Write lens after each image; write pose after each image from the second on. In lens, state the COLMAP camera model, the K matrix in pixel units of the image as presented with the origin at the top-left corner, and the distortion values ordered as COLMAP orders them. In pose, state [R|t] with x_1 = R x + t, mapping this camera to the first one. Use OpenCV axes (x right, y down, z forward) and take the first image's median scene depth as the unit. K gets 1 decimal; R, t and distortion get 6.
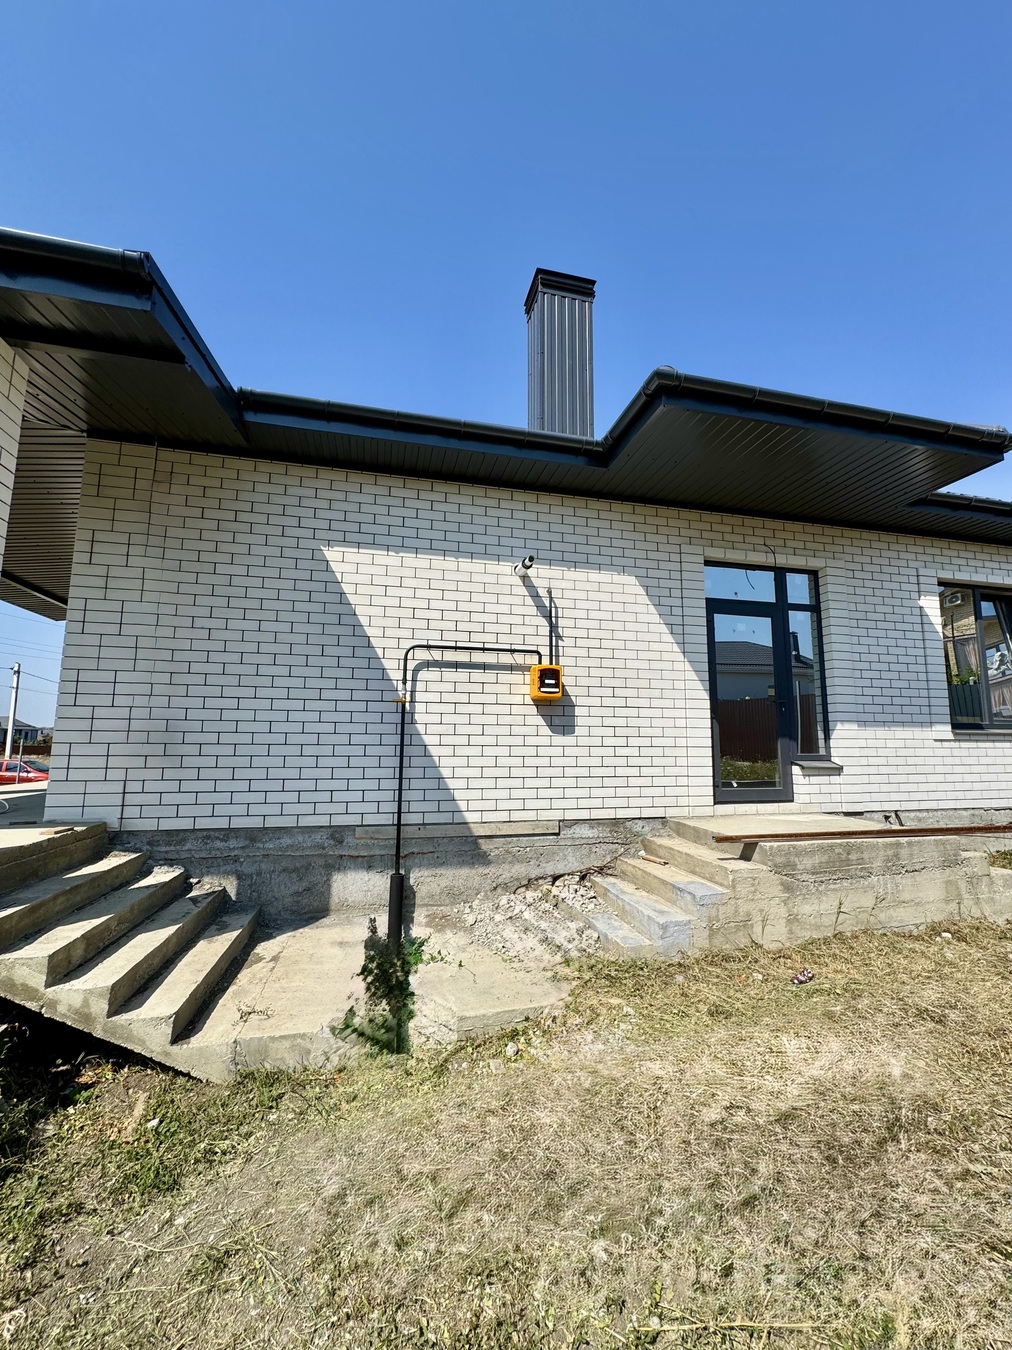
lens RADIAL K [[541.1, 0, 506.9], [0, 541.1, 675.3], [0, 0, 1]] dist [-0.001335, 0.000725]
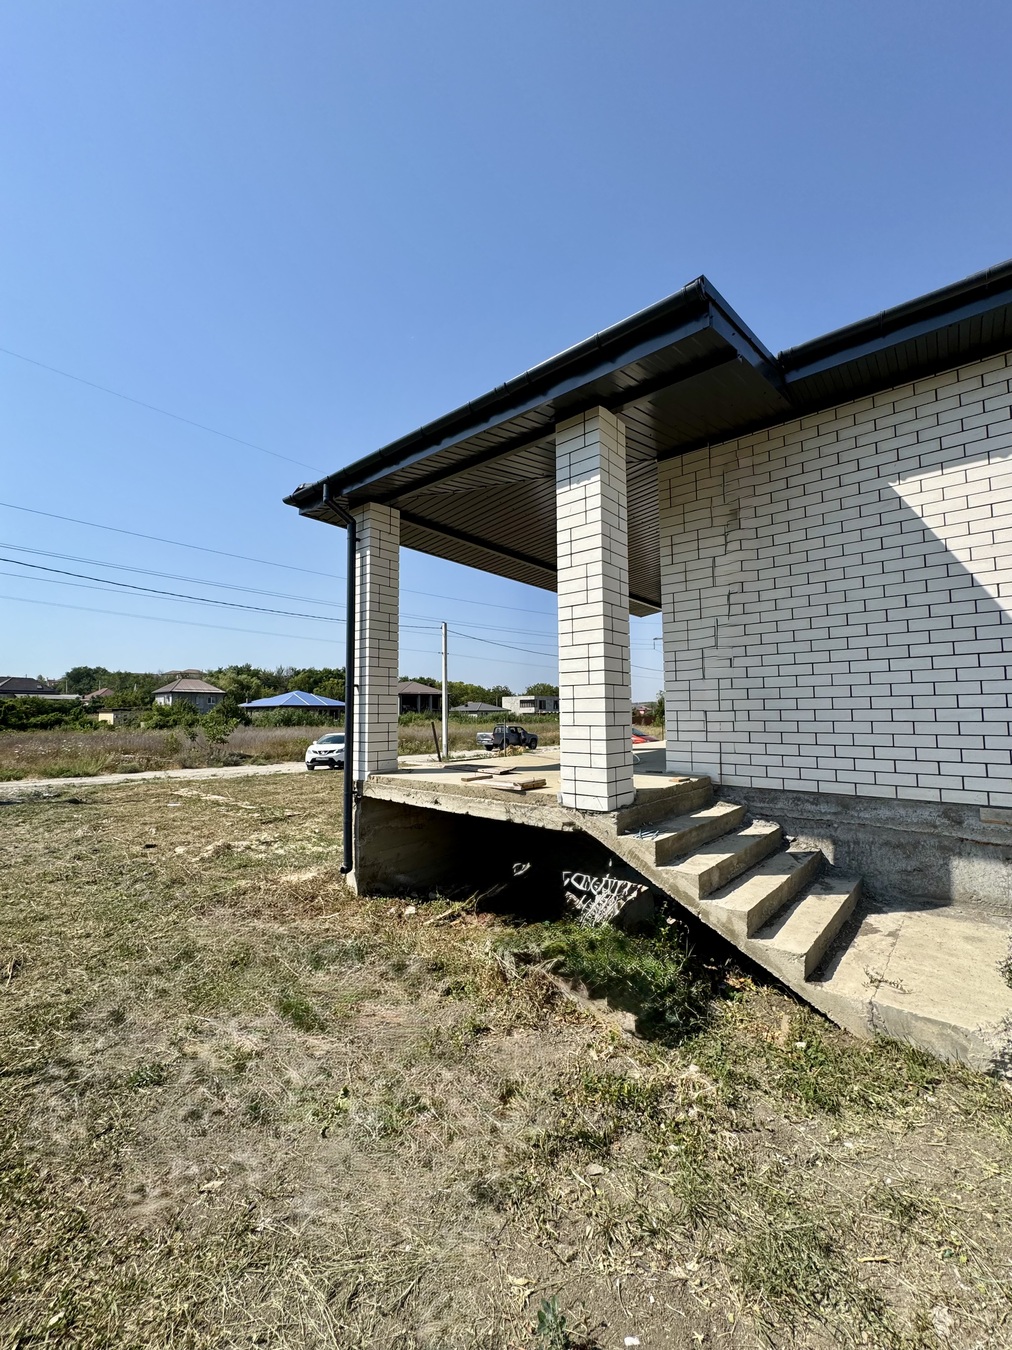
lens RADIAL K [[541.1, 0, 506.9], [0, 541.1, 675.3], [0, 0, 1]] dist [-0.001335, 0.000725]
pose [[0.597008, -0.069072, -0.799256, -0.044499], [0.112439, 0.993657, -0.001885, 0.002807], [0.794316, -0.088742, 0.600988, -0.052767]]
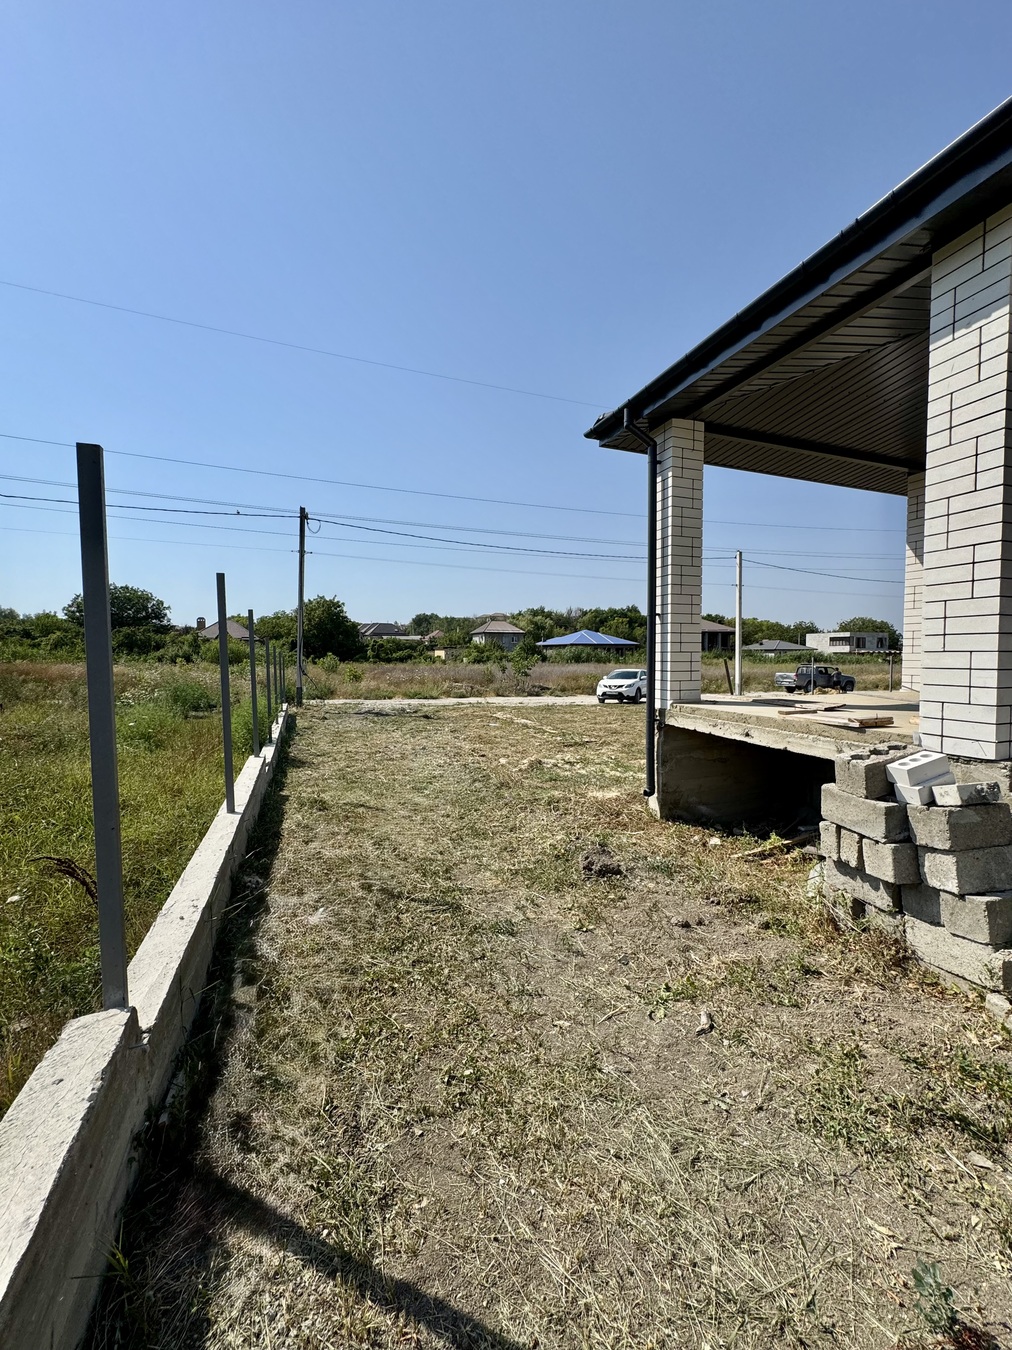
lens RADIAL K [[541.1, 0, 506.9], [0, 541.1, 675.3], [0, 0, 1]] dist [-0.001335, 0.000725]
pose [[0.127058, 0.032217, -0.991372, -0.079534], [0.125694, 0.990892, 0.048311, 0.032662], [0.983899, -0.130748, 0.121851, -0.116631]]
